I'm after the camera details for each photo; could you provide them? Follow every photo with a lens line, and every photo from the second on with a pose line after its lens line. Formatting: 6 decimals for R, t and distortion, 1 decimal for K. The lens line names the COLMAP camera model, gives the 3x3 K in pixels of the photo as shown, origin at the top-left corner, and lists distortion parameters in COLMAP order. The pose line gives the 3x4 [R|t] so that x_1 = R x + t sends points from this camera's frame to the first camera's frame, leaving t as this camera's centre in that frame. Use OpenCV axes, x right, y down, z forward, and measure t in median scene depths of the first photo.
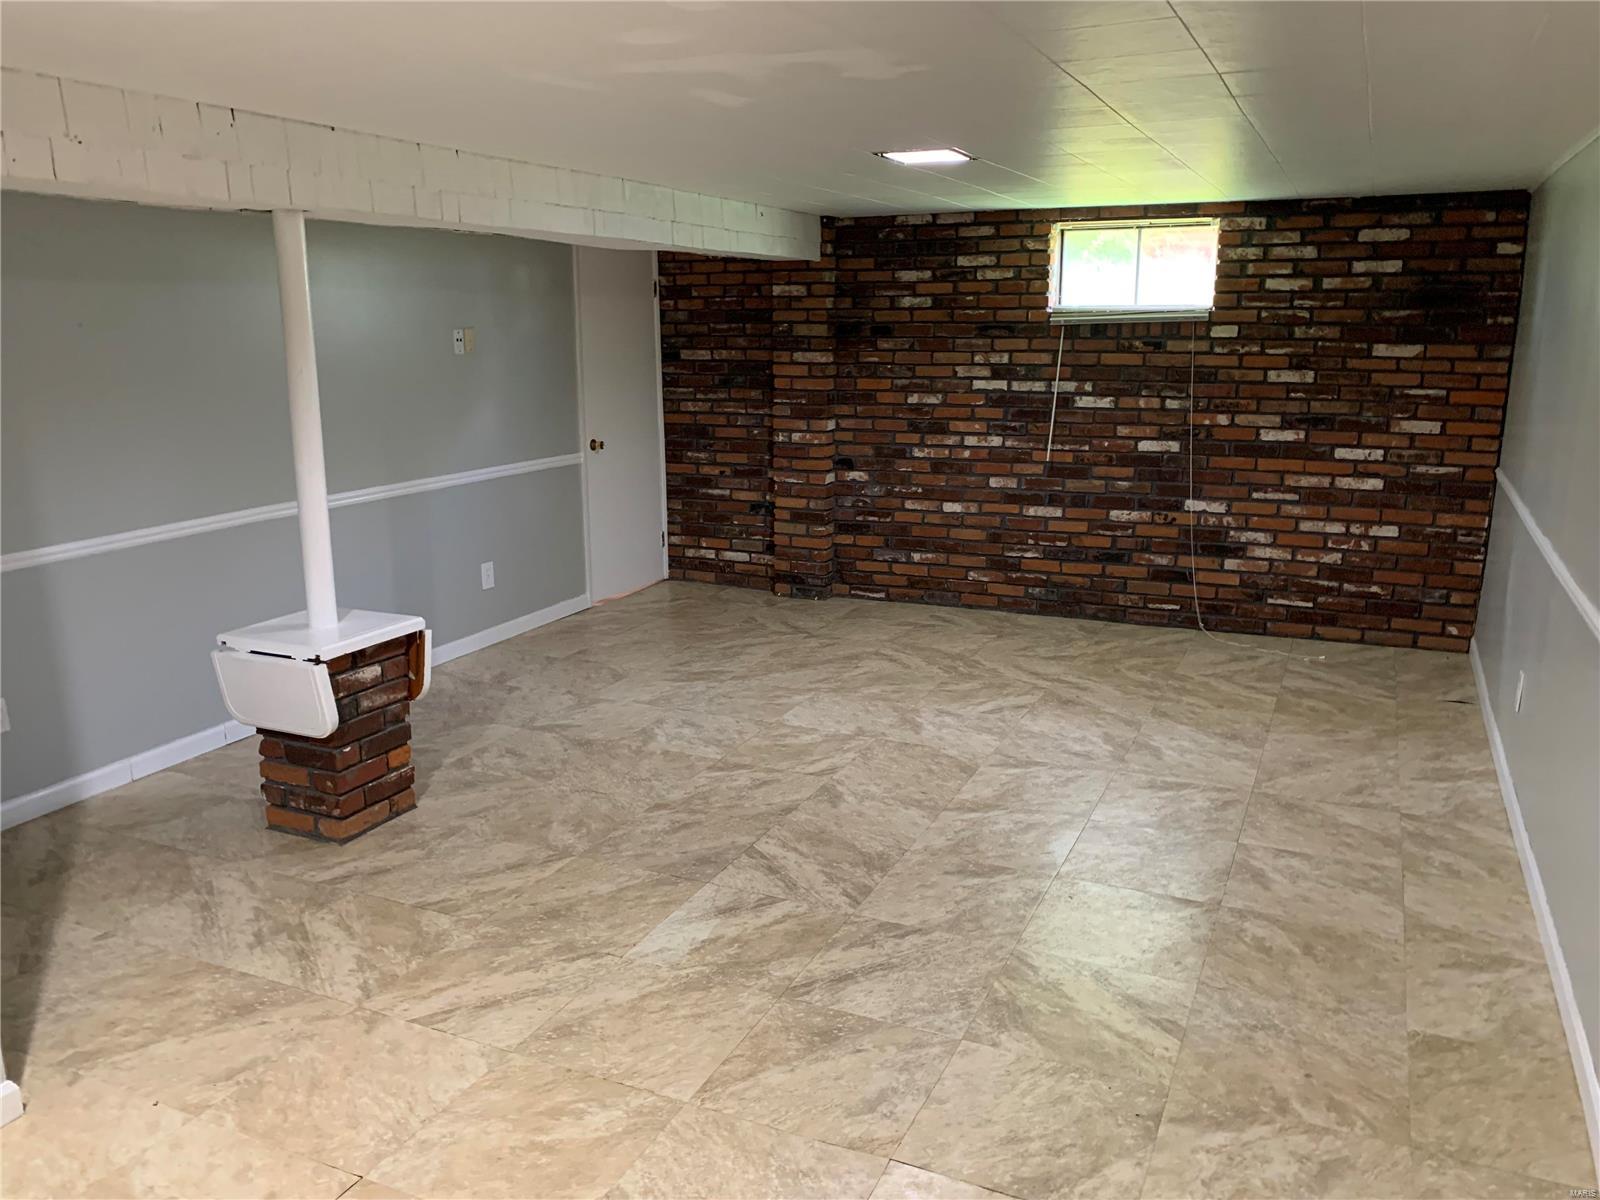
lens RADIAL K [[1228.1, 0, 774.8], [0, 1228.1, 598.8], [0, 0, 1]] dist [0.055354, -0.099910]
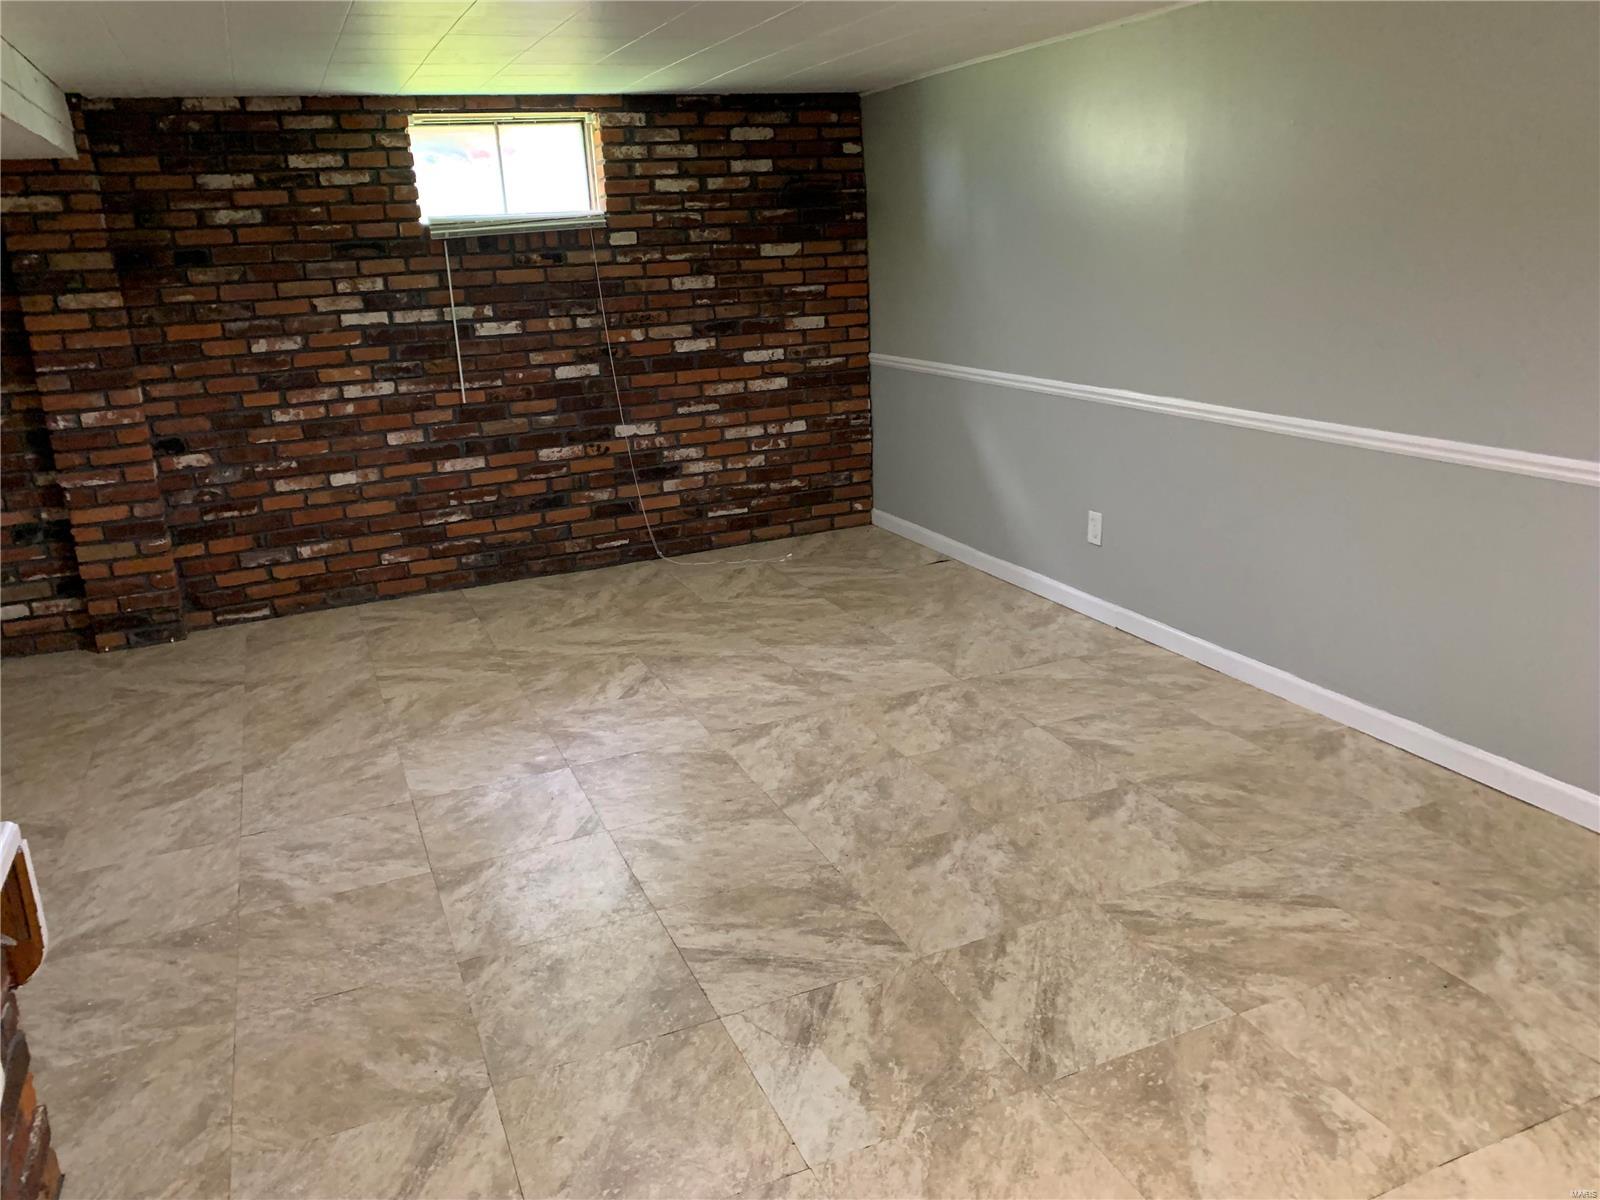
lens RADIAL K [[1228.1, 0, 774.8], [0, 1228.1, 598.8], [0, 0, 1]] dist [0.055354, -0.099910]
pose [[0.664123, -0.236280, 0.709304, -0.275390], [0.213357, 0.969190, 0.123086, -0.042798], [-0.716533, 0.069590, 0.694073, 0.287362]]
